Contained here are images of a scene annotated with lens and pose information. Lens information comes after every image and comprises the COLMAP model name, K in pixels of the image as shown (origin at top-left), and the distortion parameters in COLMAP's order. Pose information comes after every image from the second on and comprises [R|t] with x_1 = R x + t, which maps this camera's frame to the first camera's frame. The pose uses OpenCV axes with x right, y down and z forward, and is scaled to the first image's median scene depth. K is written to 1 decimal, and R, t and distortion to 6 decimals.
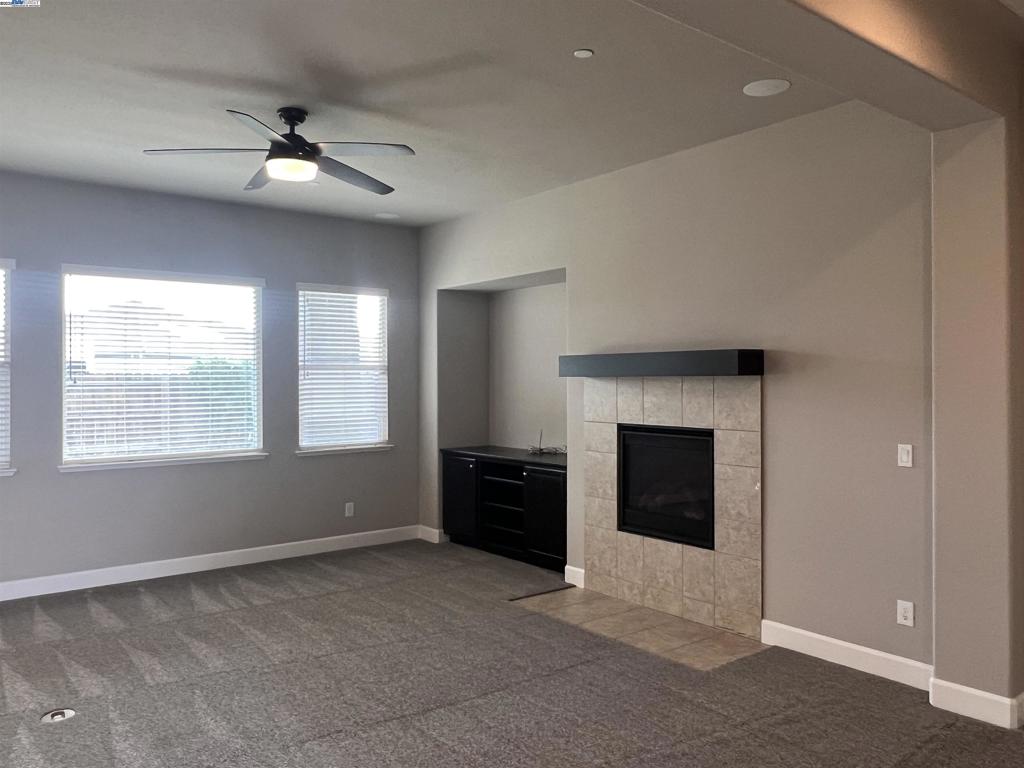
lens RADIAL K [[778.1, 0, 512.4], [0, 778.1, 382.4], [0, 0, 1]] dist [0.015114, -0.011311]
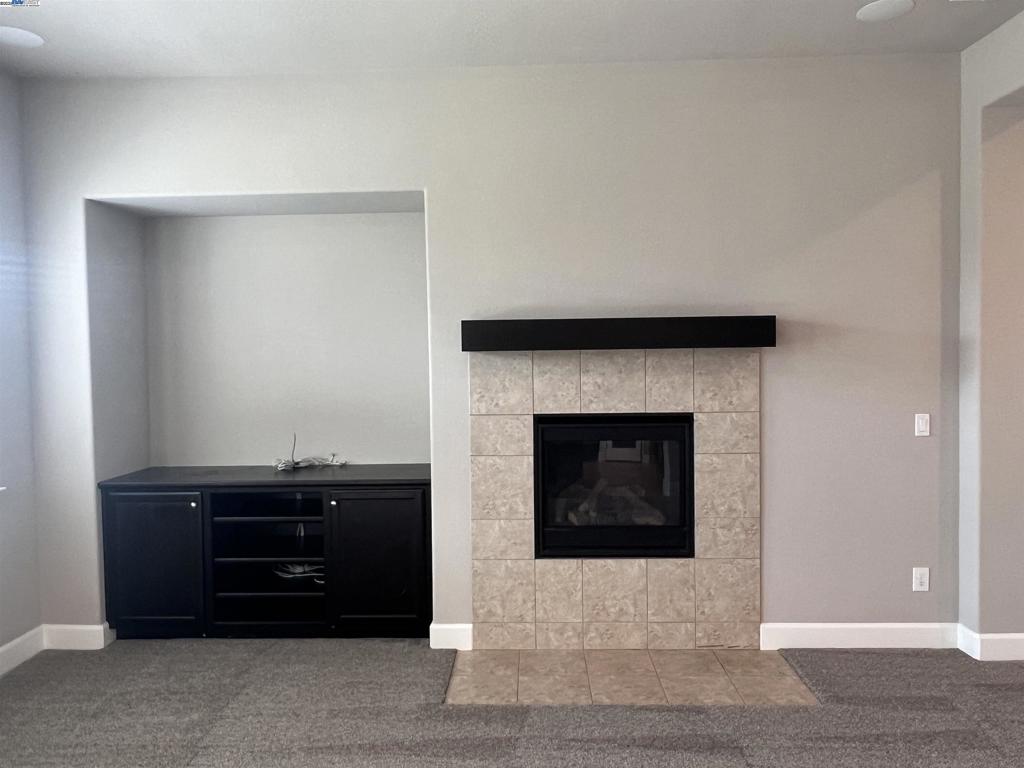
lens RADIAL K [[778.1, 0, 510.5], [0, 778.1, 389.6], [0, 0, 1]] dist [0.015114, -0.011311]
pose [[0.645988, -0.042258, 0.762177, -0.475052], [0.014777, 0.998972, 0.042862, -0.002491], [-0.763204, -0.016426, 0.645948, 0.590713]]
